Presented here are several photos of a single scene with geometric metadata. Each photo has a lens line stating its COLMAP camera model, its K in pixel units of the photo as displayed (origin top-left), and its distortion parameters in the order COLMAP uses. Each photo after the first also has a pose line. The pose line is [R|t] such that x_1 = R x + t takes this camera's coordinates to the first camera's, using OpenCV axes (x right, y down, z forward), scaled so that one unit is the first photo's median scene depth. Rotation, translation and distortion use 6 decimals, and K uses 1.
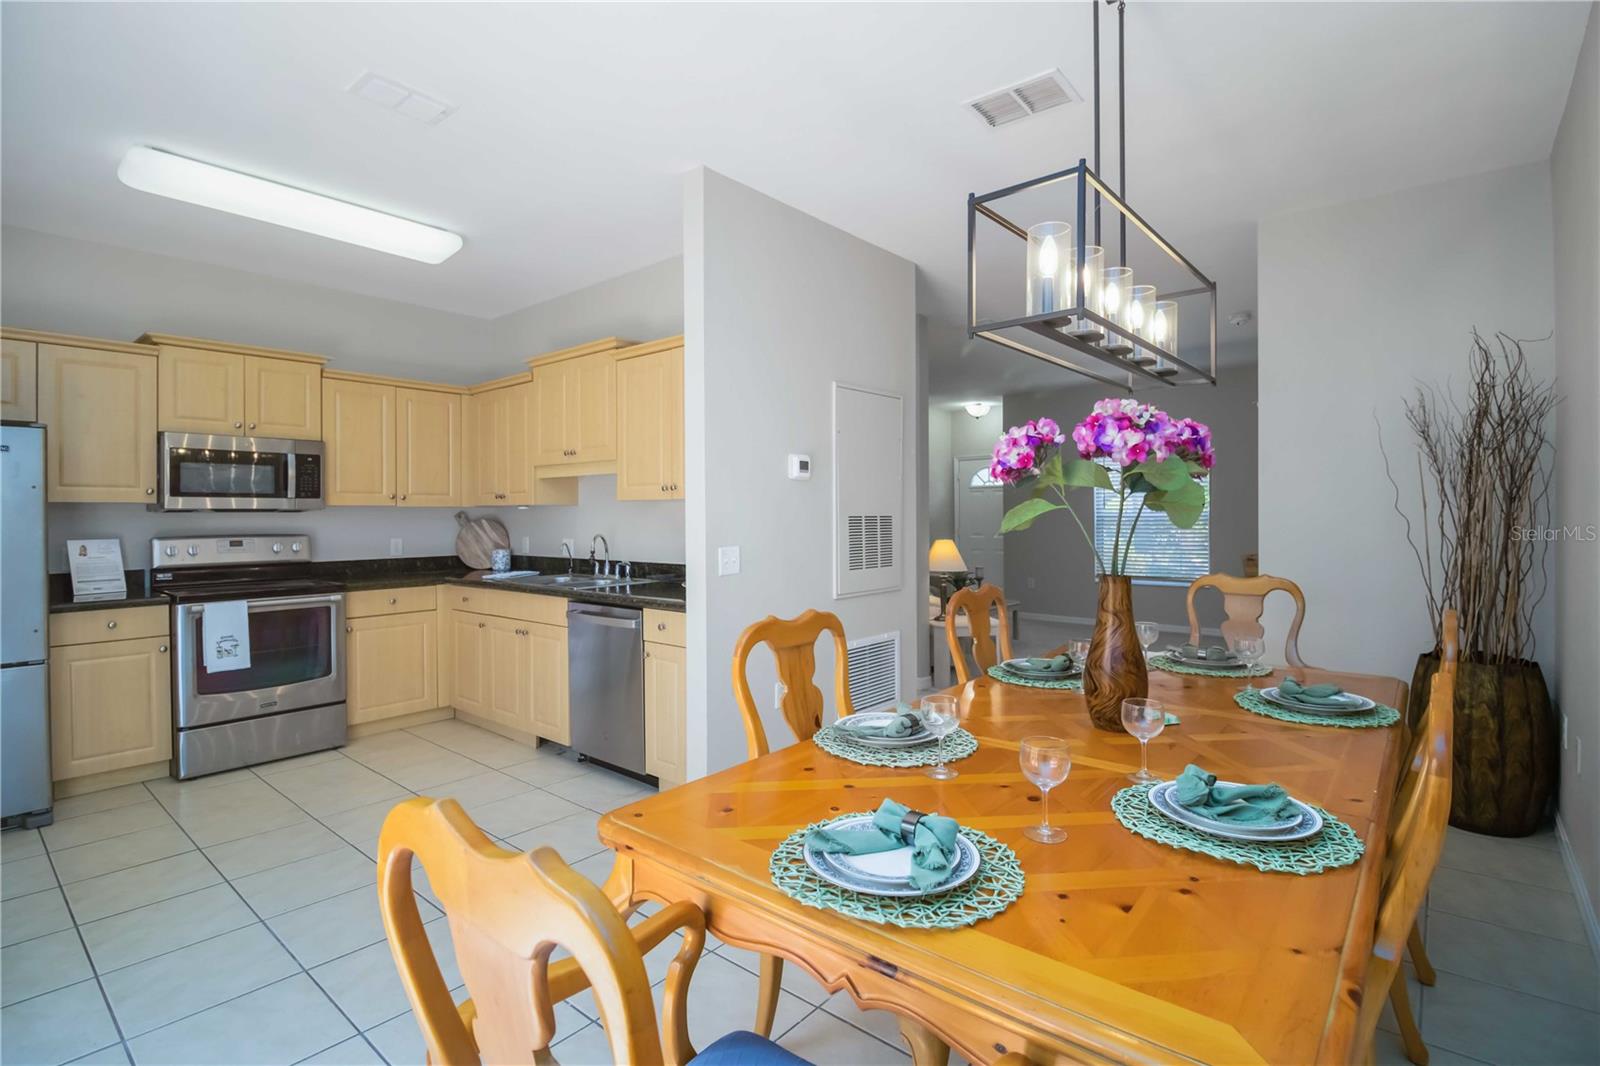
lens RADIAL K [[748.3, 0, 797.8], [0, 748.3, 520.9], [0, 0, 1]] dist [-0.007328, -0.007199]
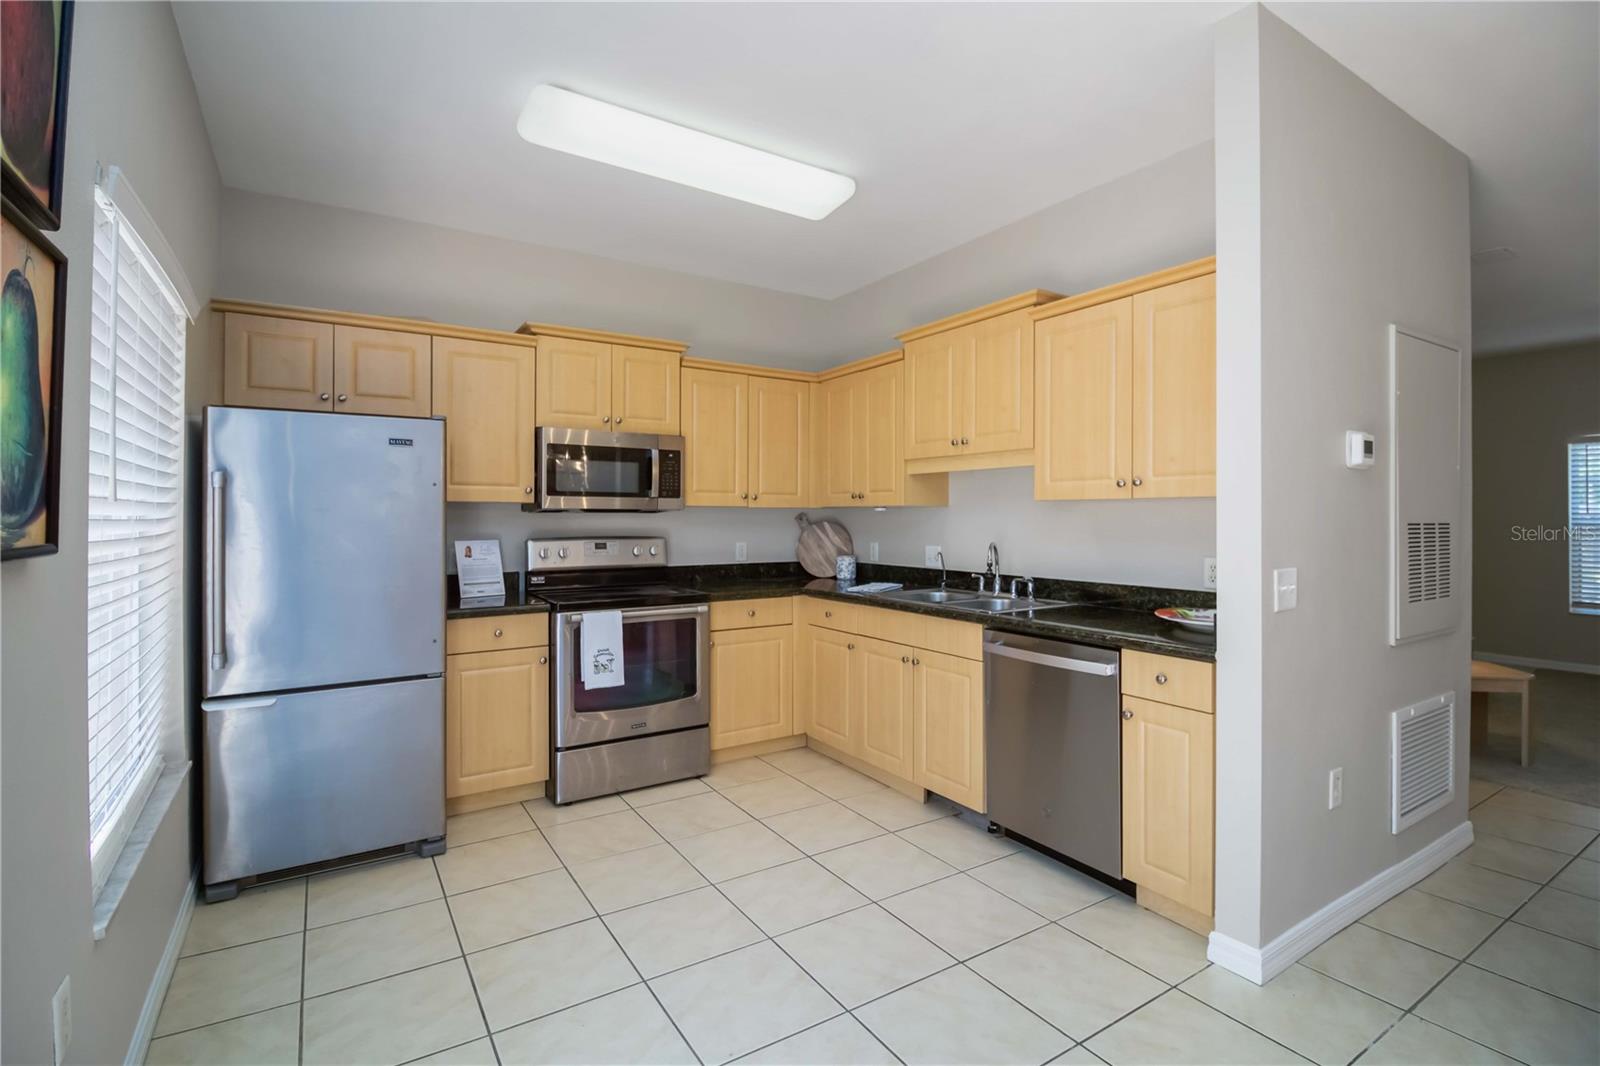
lens RADIAL K [[748.3, 0, 814.2], [0, 748.3, 522.2], [0, 0, 1]] dist [-0.007328, -0.007199]
pose [[0.955242, 0.008517, -0.295704, -0.239264], [-0.009099, 0.999958, -0.000594, -0.001777], [0.295687, 0.003259, 0.955279, 0.193578]]
